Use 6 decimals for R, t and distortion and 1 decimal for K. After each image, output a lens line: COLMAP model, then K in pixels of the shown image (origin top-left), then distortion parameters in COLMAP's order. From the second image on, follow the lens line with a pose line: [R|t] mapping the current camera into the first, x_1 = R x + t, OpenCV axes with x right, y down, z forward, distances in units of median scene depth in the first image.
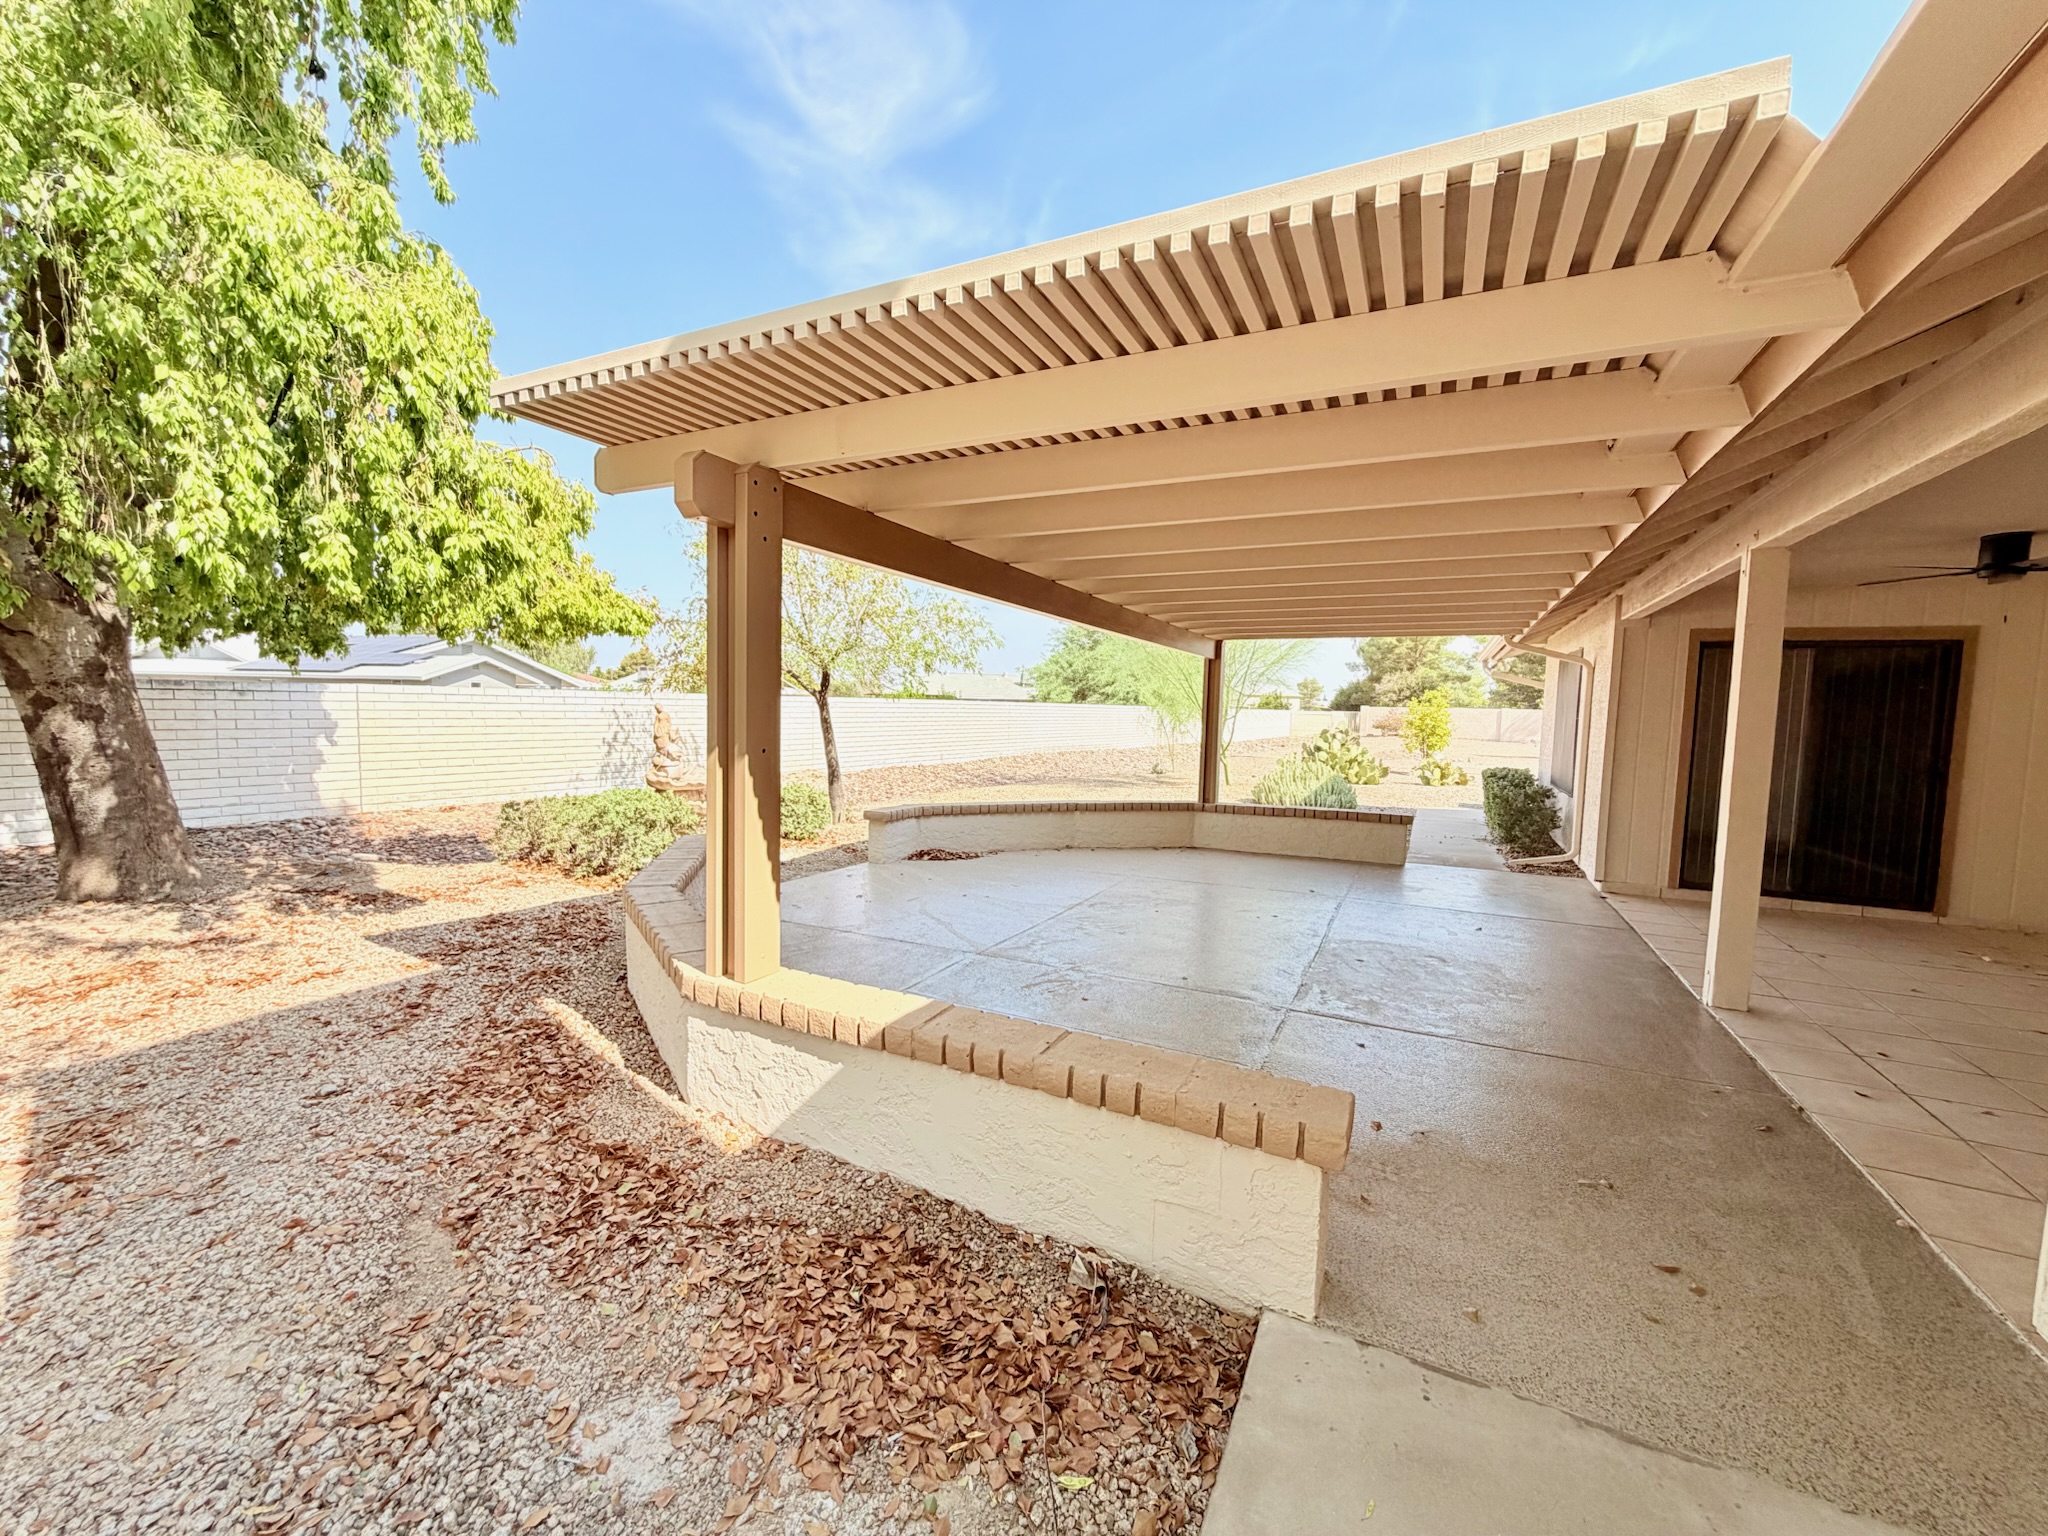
lens RADIAL K [[818.1, 0, 1020.9], [0, 818.1, 770.8], [0, 0, 1]] dist [-0.000321, -0.000204]
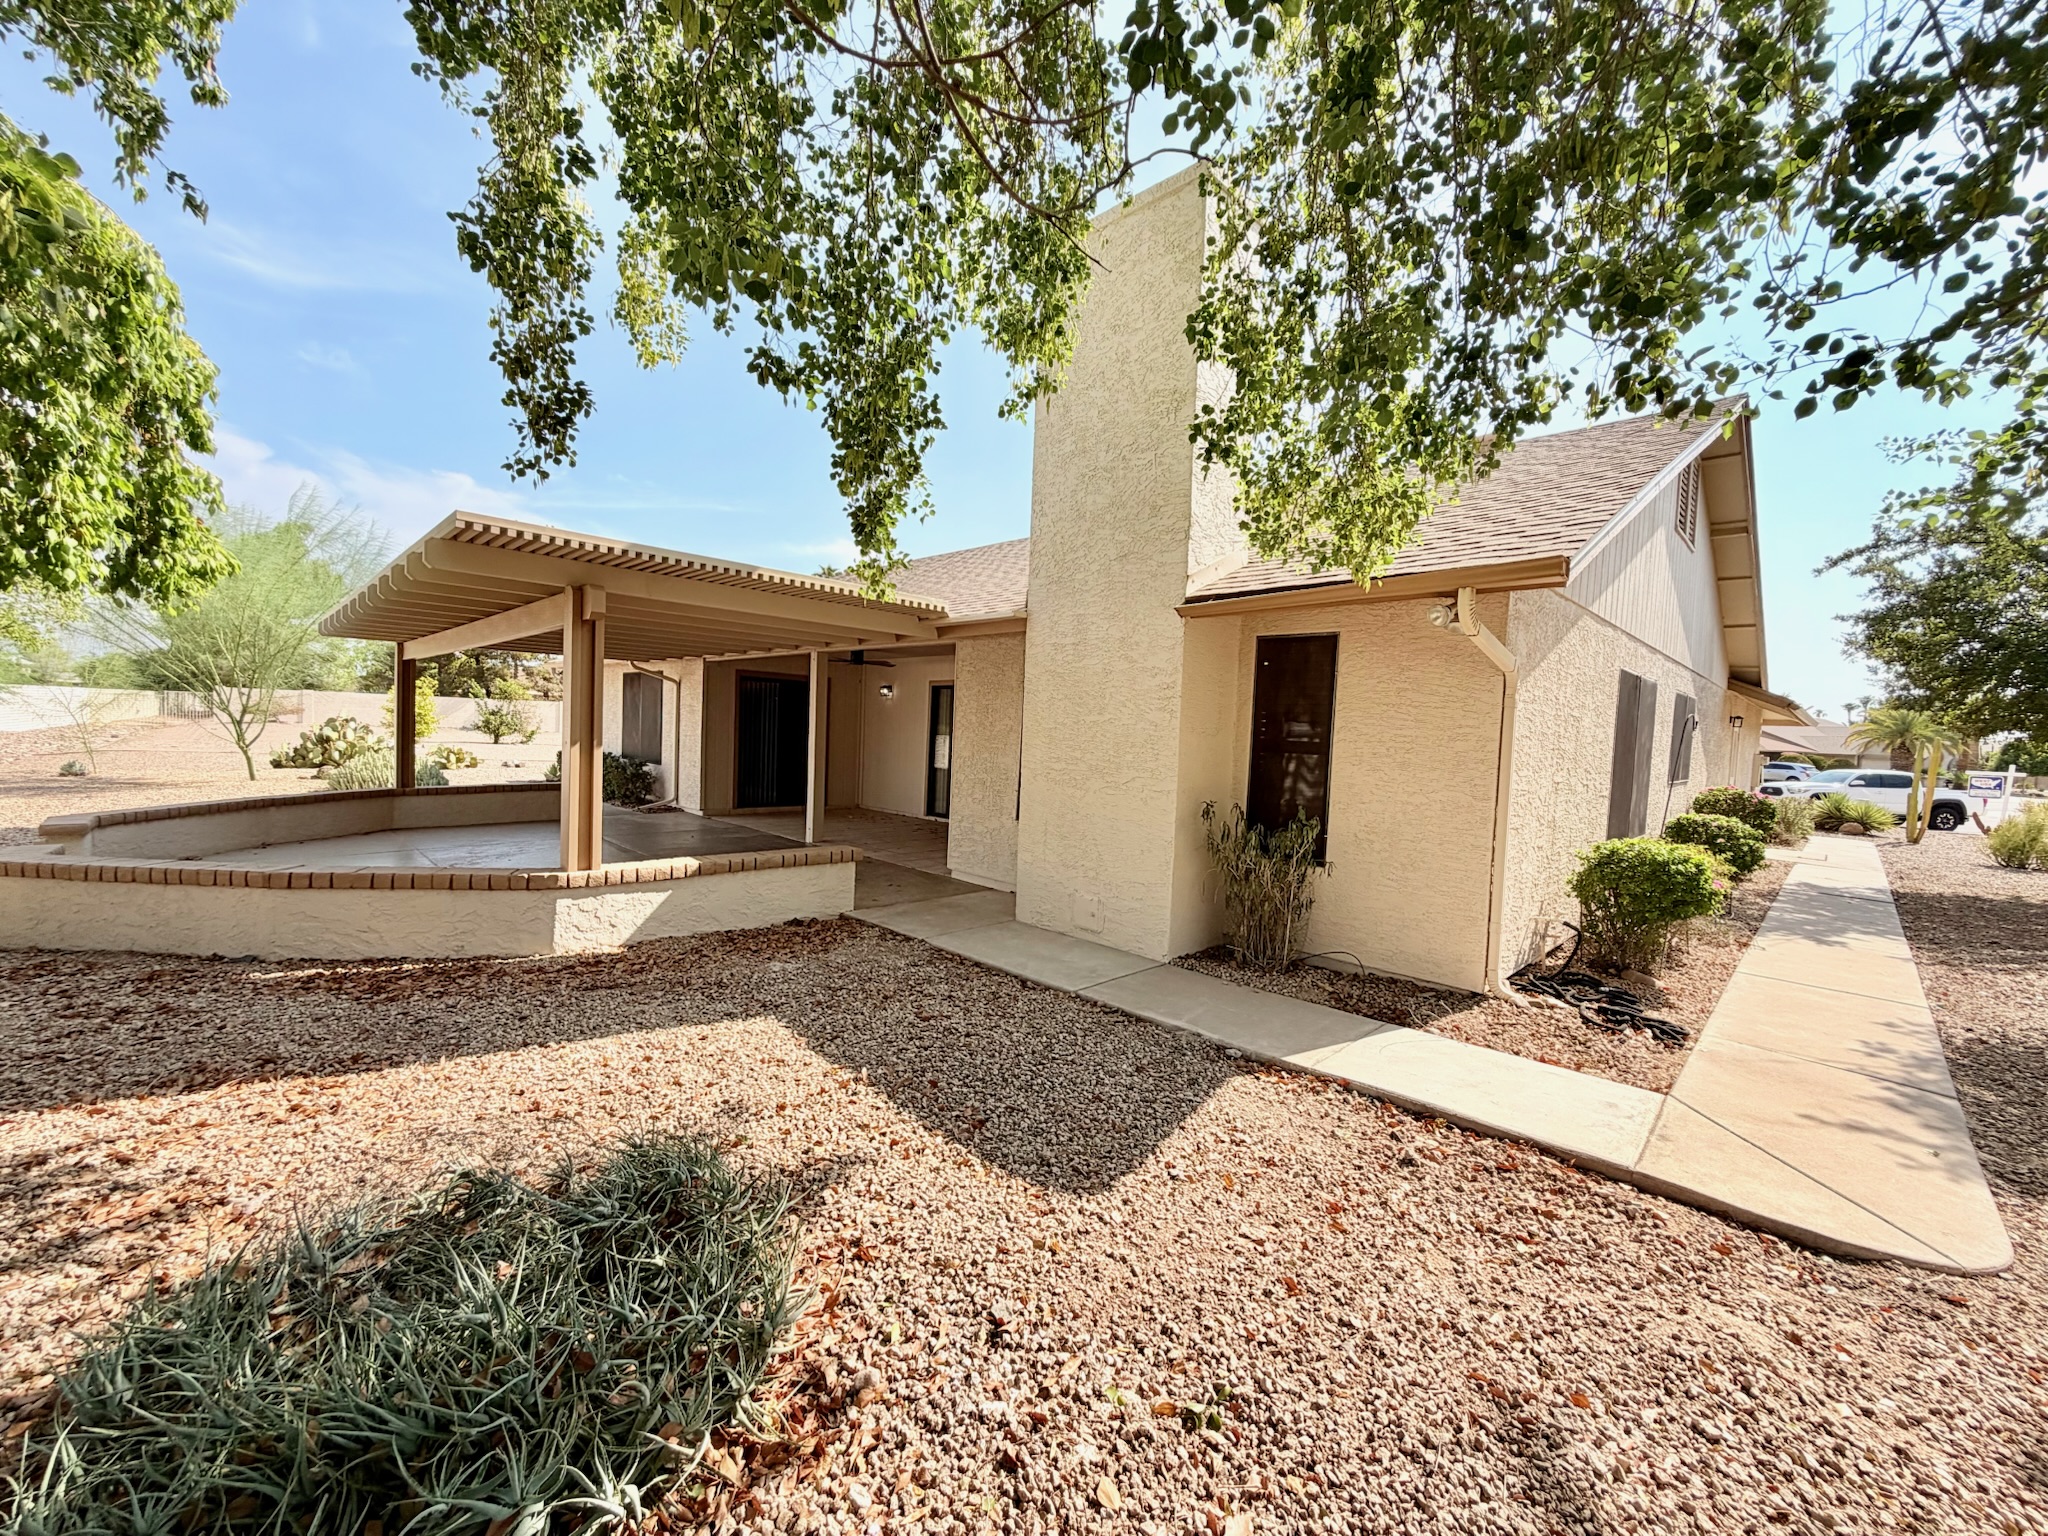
lens RADIAL K [[818.1, 0, 1022.0], [0, 818.1, 765.8], [0, 0, 1]] dist [-0.000321, -0.000204]
pose [[0.322710, -0.056664, 0.944800, -1.541551], [0.043357, 0.998043, 0.045048, -0.012970], [-0.945504, 0.026426, 0.324535, -0.437597]]
